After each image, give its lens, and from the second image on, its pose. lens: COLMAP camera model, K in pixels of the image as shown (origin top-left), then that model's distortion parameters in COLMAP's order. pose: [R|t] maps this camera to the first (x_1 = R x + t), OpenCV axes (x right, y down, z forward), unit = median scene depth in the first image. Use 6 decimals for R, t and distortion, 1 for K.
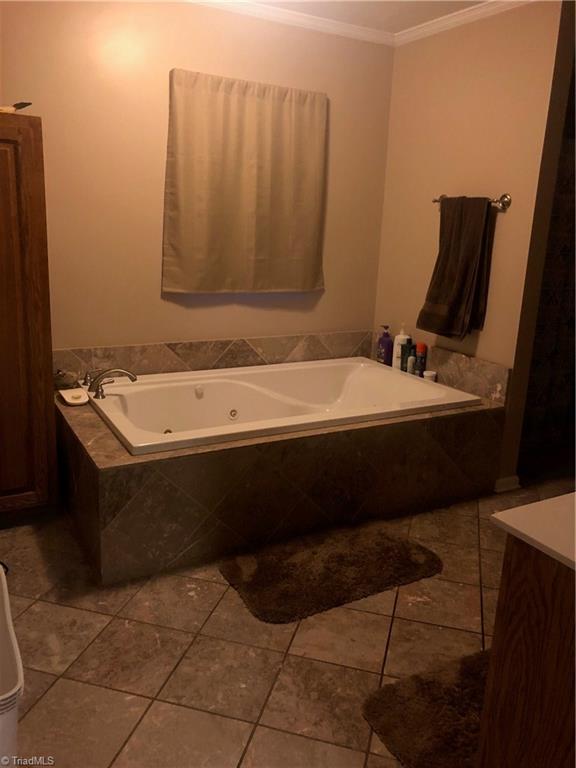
lens RADIAL K [[631.4, 0, 288.4], [0, 631.4, 383.6], [0, 0, 1]] dist [-0.003186, -0.007409]
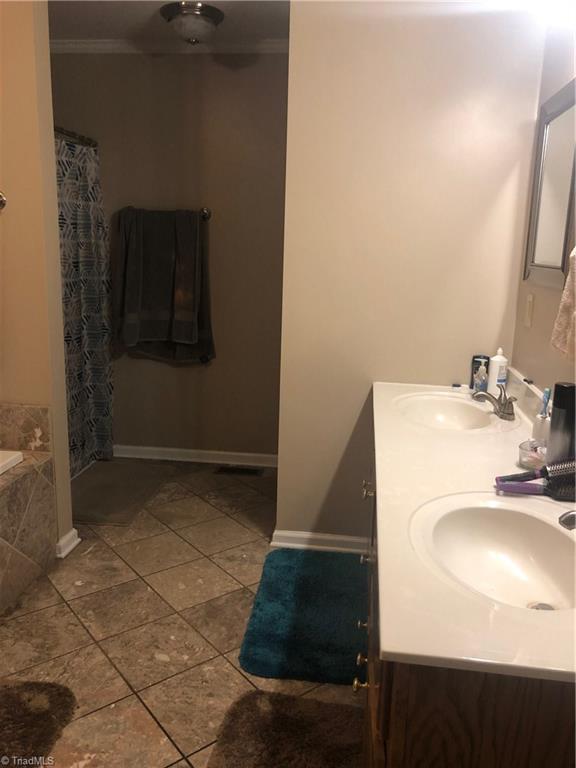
lens RADIAL K [[631.4, 0, 287.7], [0, 631.4, 383.2], [0, 0, 1]] dist [-0.003186, -0.007409]
pose [[0.591480, -0.203195, 0.780297, -0.100020], [0.205763, 0.973723, 0.097593, -0.078035], [-0.779624, 0.102832, 0.617748, 0.300474]]
